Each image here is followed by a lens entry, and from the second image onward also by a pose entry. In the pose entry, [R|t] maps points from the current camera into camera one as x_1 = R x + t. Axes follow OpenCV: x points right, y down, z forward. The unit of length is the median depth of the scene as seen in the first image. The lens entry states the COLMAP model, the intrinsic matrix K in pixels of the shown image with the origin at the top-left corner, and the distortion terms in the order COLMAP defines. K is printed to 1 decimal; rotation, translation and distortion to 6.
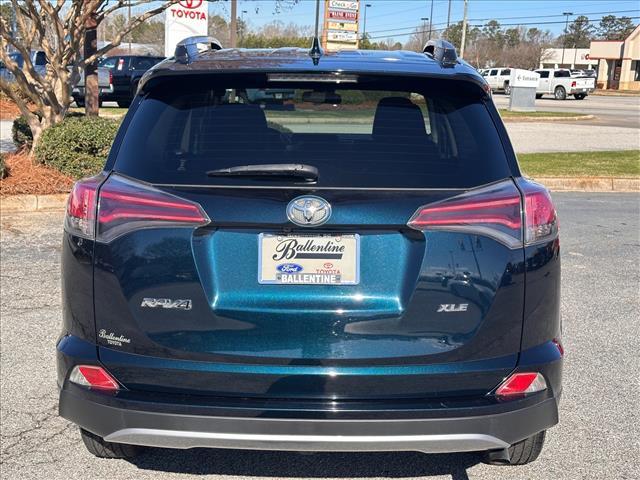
lens RADIAL K [[891.1, 0, 319.7], [0, 891.1, 239.9], [0, 0, 1]] dist [0.012930, 0.000000]
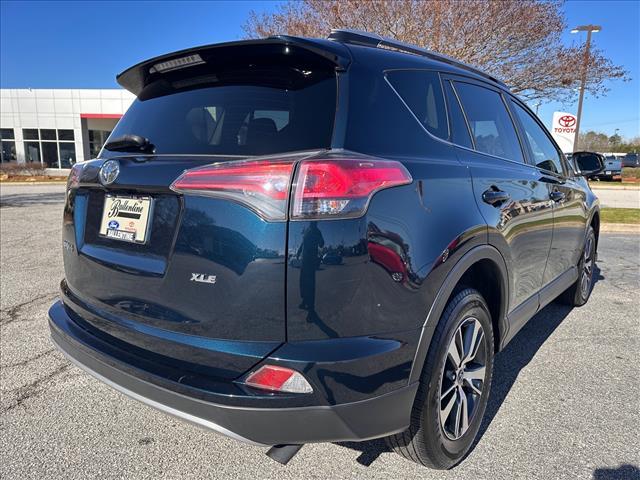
lens RADIAL K [[459.4, 0, 319.4], [0, 459.4, 240.4], [0, 0, 1]] dist [0.001734, 0.000812]
pose [[0.802069, 0.088806, -0.590592, 0.530725], [-0.101769, 0.994743, 0.011368, 0.018390], [0.588497, 0.050986, 0.806890, 0.679793]]
